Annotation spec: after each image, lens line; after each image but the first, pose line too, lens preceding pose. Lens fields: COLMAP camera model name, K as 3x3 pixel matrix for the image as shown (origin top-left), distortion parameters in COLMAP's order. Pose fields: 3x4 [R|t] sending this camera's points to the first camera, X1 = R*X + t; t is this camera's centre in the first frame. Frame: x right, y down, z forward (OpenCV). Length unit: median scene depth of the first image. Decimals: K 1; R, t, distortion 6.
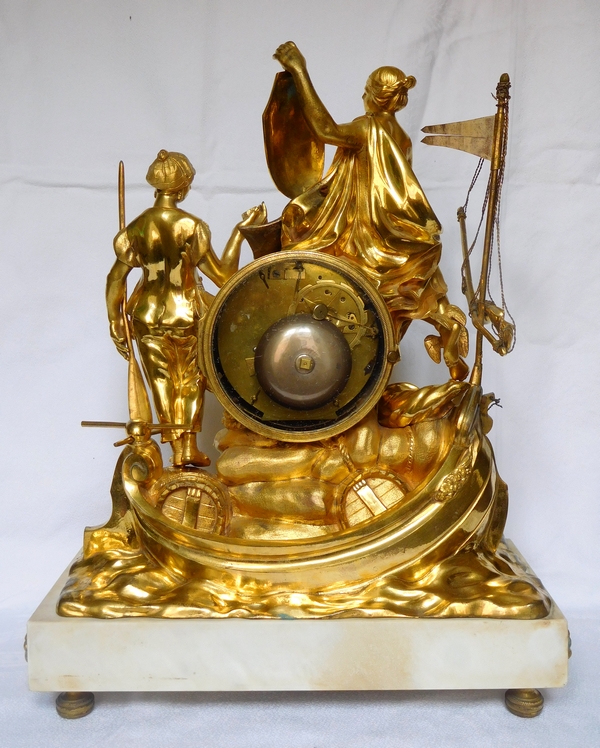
lens RADIAL K [[914.4, 0, 302.1], [0, 914.4, 356.4], [0, 0, 1]] dist [0.038989, 0.000000]
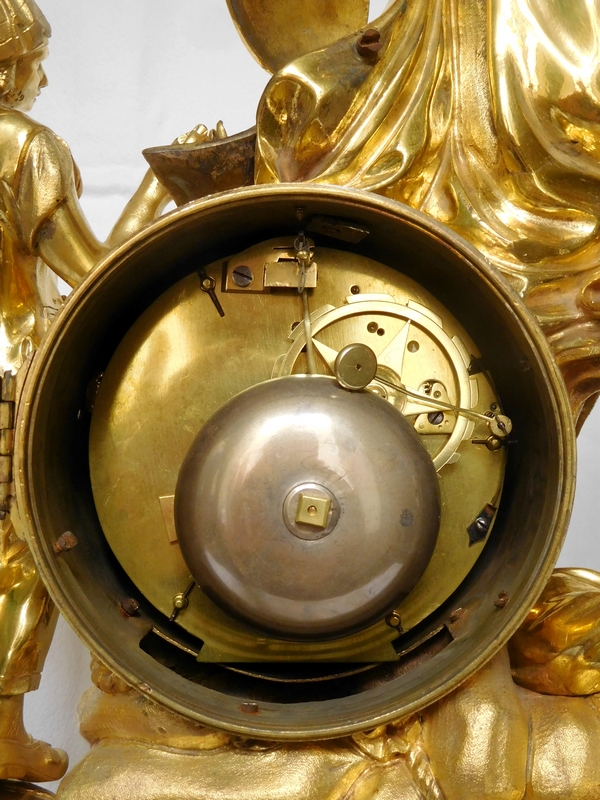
lens RADIAL K [[864.8, 0, 295.1], [0, 864.8, 401.1], [0, 0, 1]] dist [0.026419, 0.000000]
pose [[0.999332, 0.011575, -0.034651, 0.007511], [-0.016105, 0.990925, -0.133449, 0.010905], [0.032792, 0.133918, 0.990450, 0.657077]]
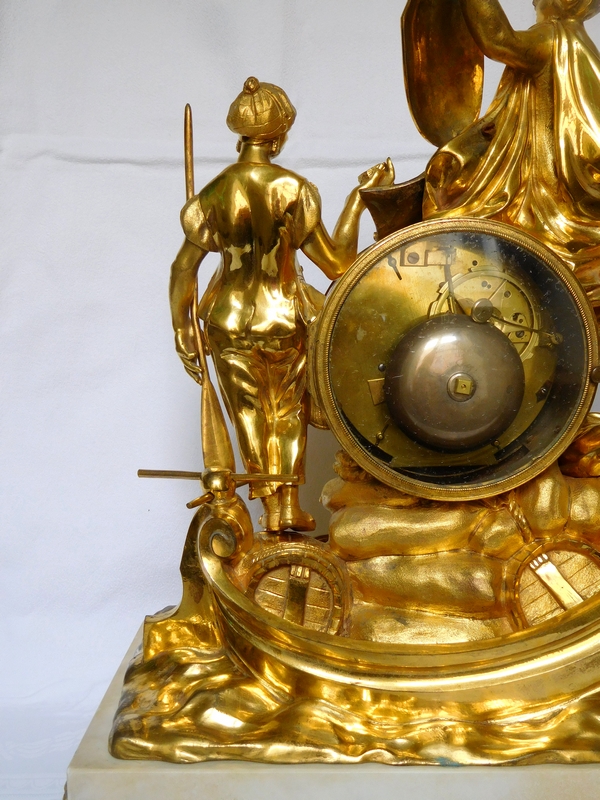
lens RADIAL K [[864.8, 0, 298.5], [0, 864.8, 401.6], [0, 0, 1]] dist [0.026419, 0.000000]
pose [[0.999569, -0.008398, -0.028129, -0.099751], [0.009052, 0.999690, 0.023187, 0.003059], [0.027925, -0.023432, 0.999335, 0.342291]]
